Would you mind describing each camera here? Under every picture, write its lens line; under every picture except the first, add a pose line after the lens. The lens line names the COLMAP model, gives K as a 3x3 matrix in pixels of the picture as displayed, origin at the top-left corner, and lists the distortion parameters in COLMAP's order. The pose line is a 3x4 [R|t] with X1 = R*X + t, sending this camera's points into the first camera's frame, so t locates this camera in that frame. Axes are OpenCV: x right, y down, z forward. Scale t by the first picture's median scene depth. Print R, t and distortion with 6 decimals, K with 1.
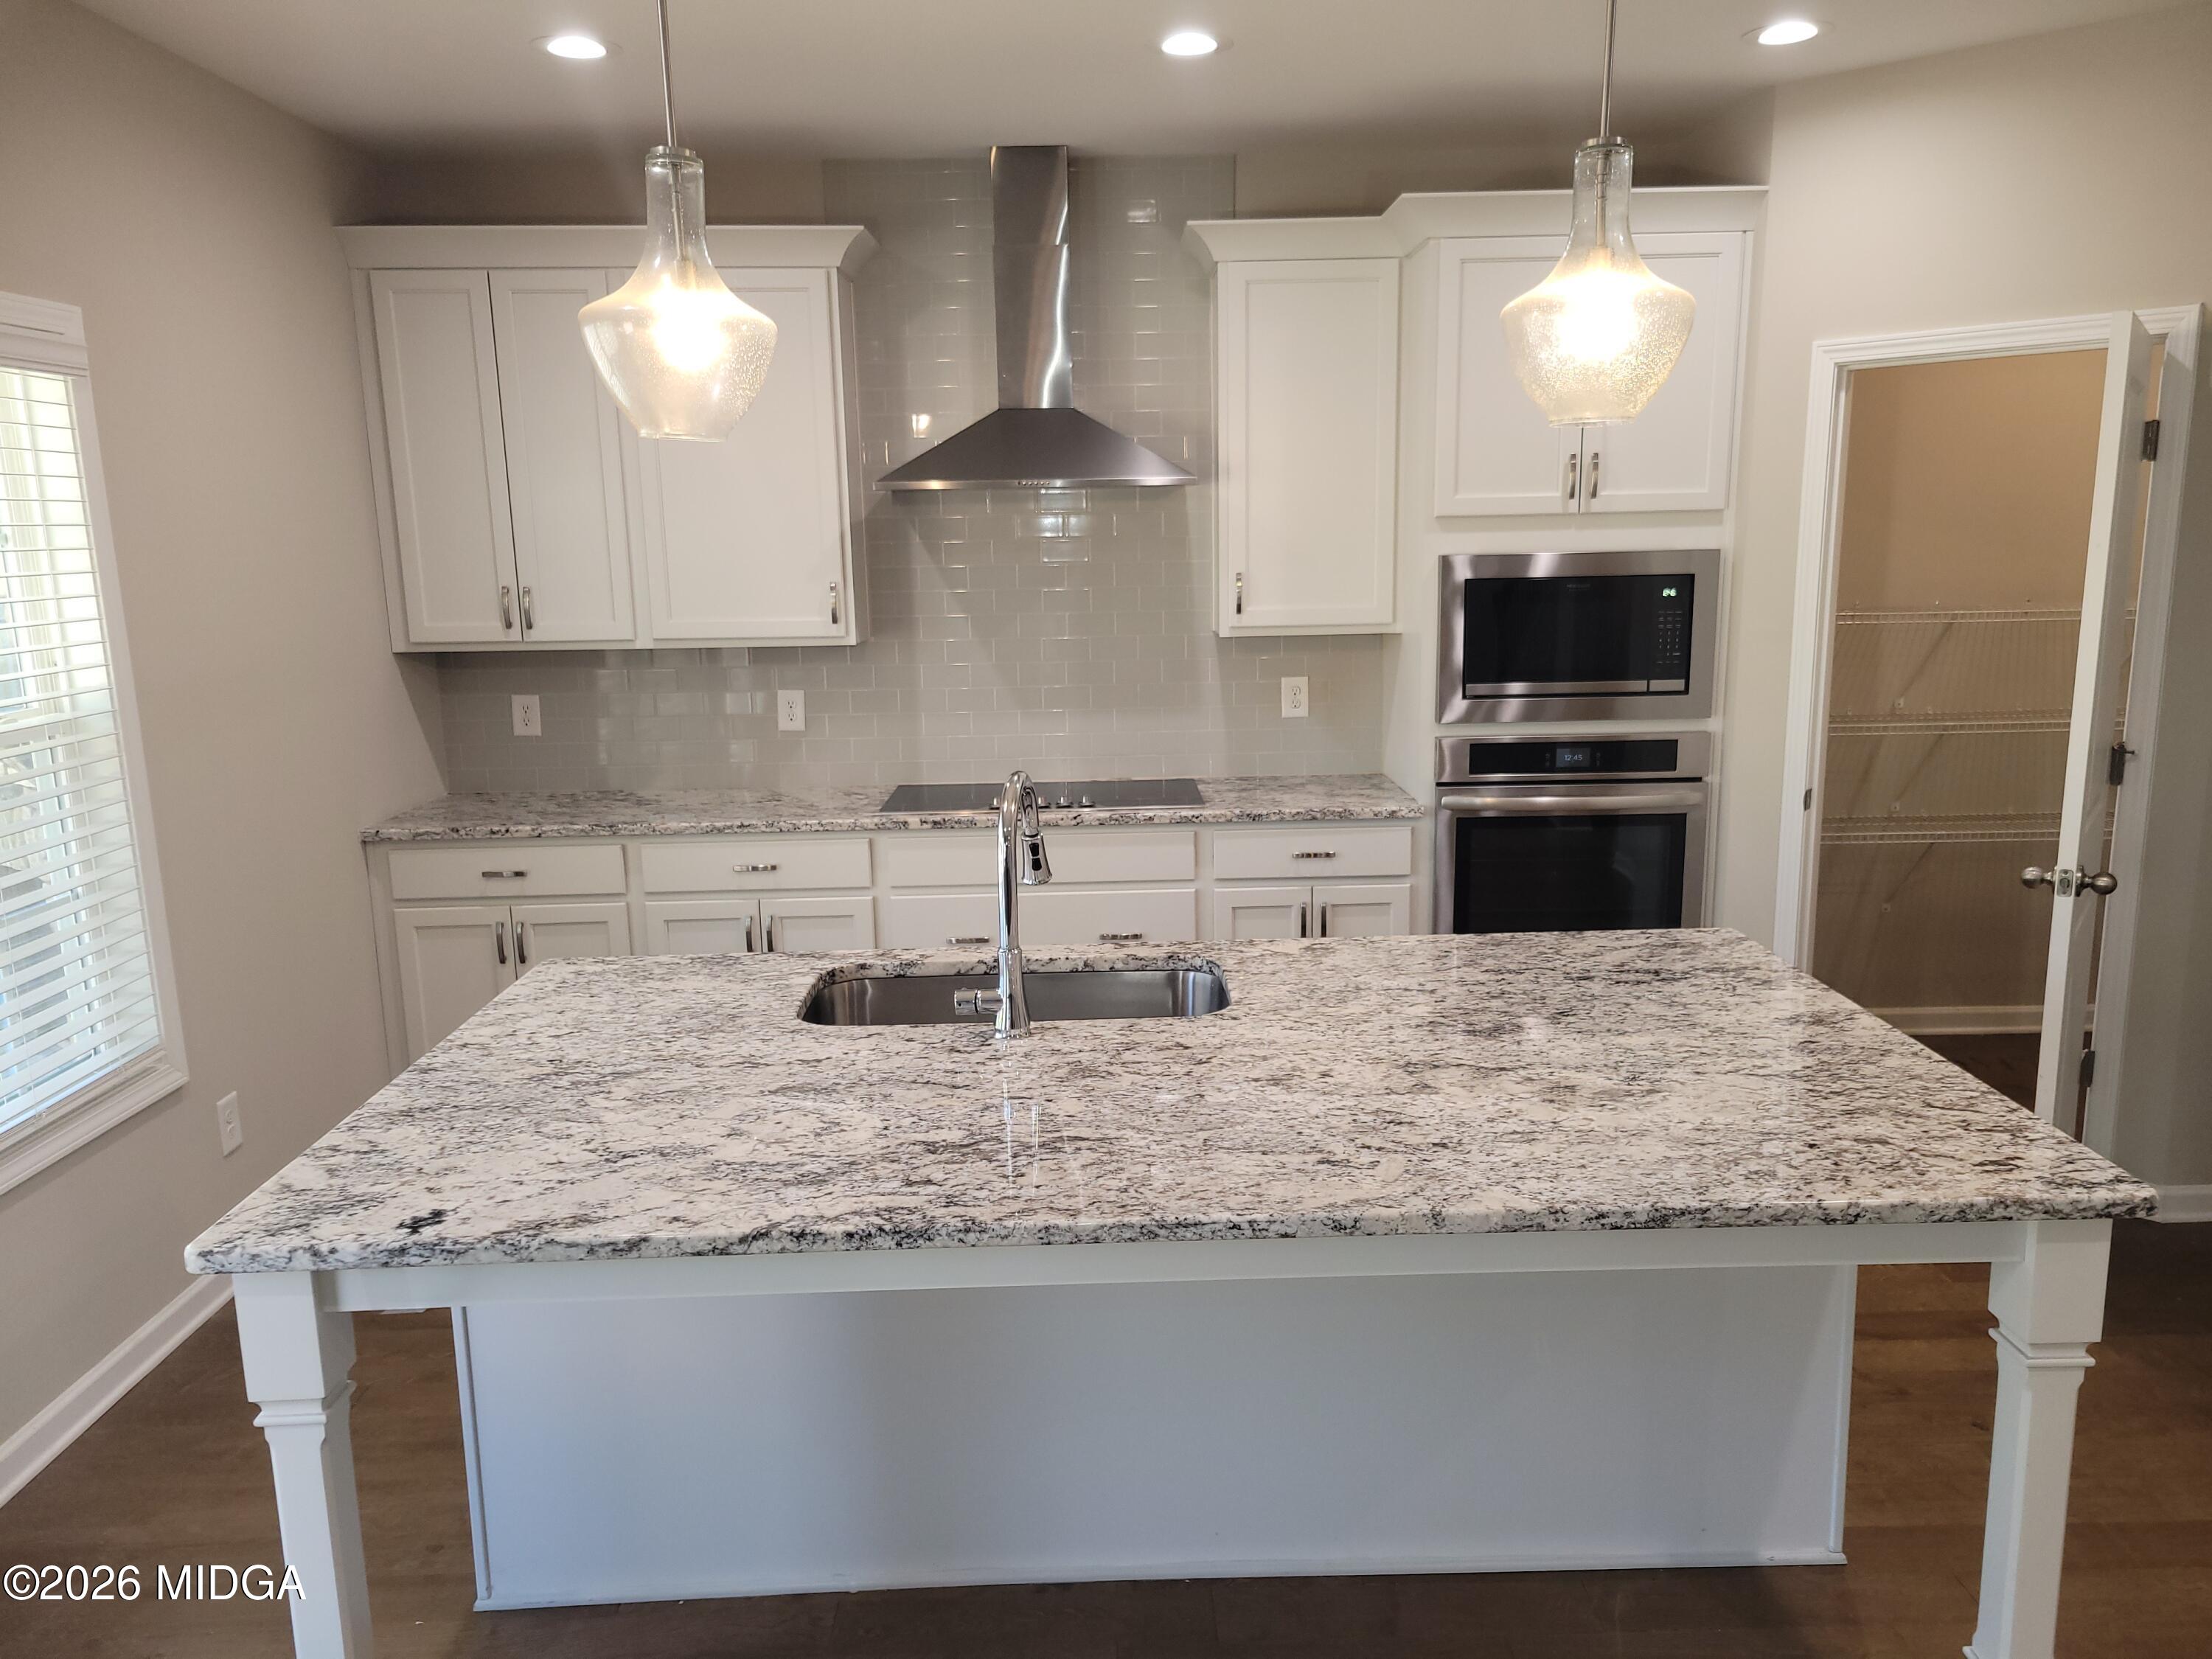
lens RADIAL K [[1656.1, 0, 1108.9], [0, 1656.1, 840.1], [0, 0, 1]] dist [0.062625, -0.041914]
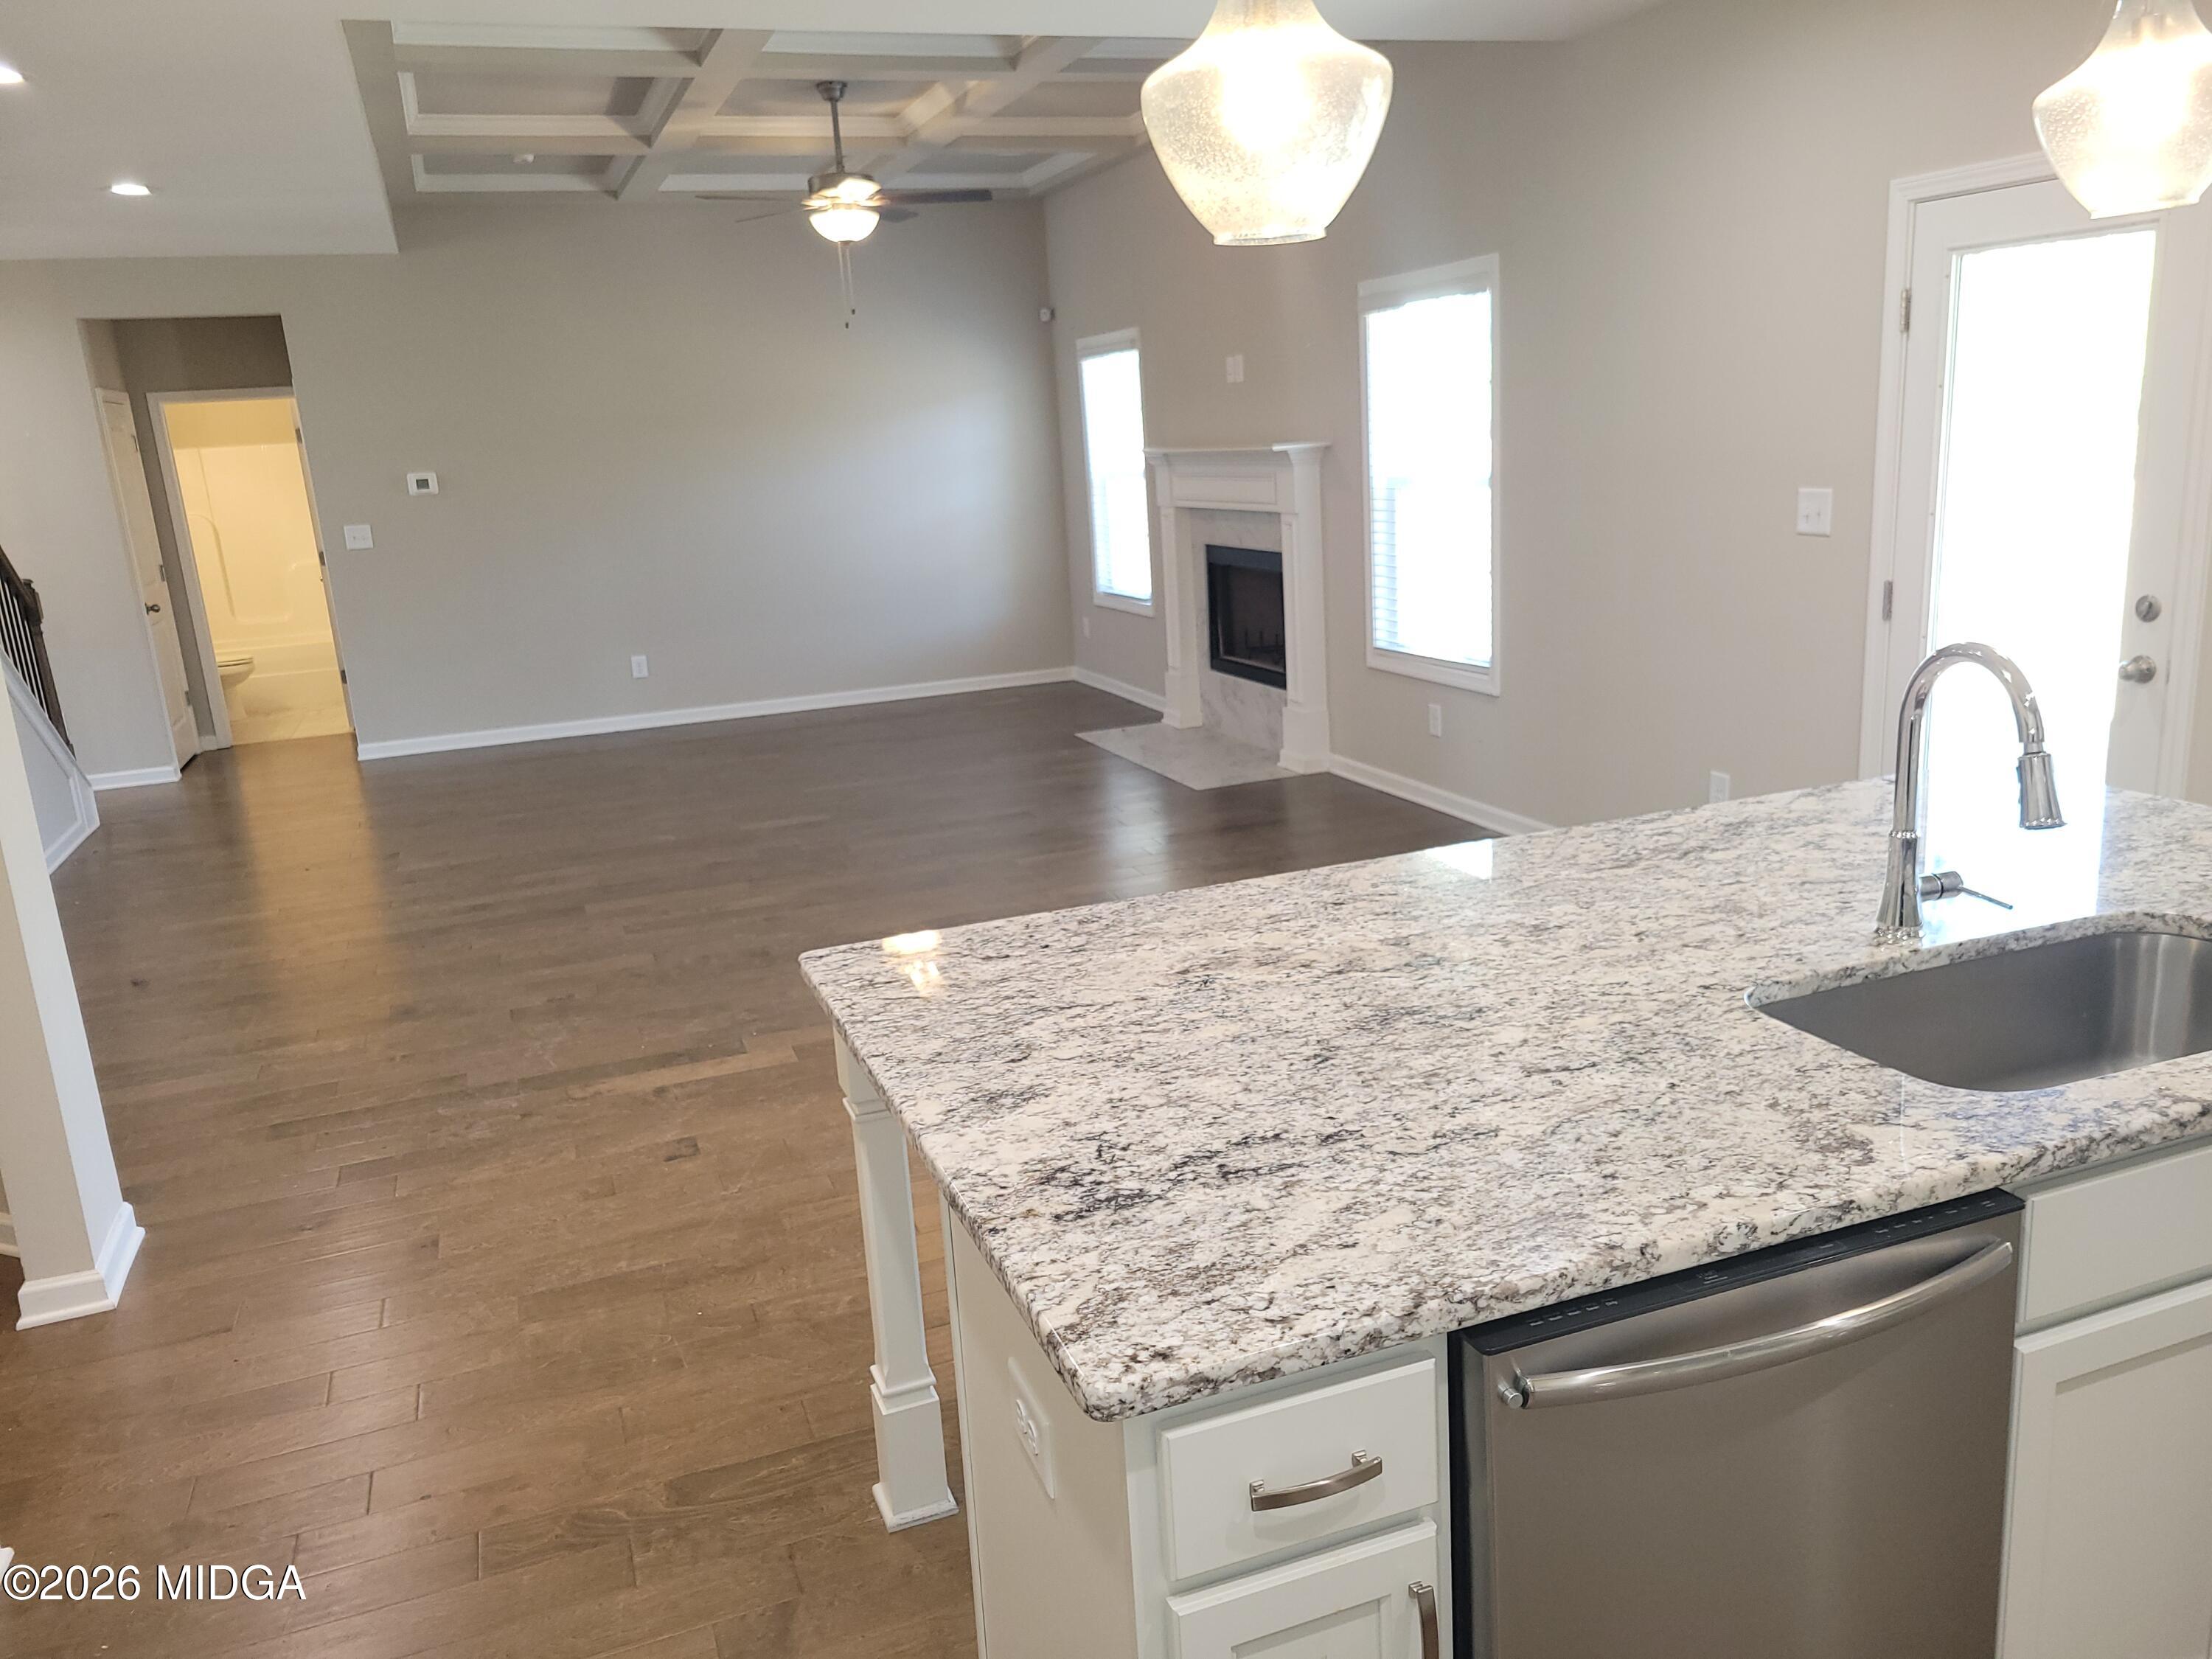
lens RADIAL K [[1656.1, 0, 1104.1], [0, 1656.1, 827.4], [0, 0, 1]] dist [0.062625, -0.041914]
pose [[-0.940436, 0.151237, -0.304478, 0.565705], [0.013673, 0.911704, 0.410620, -0.283288], [0.339695, 0.381999, -0.859467, 1.548103]]
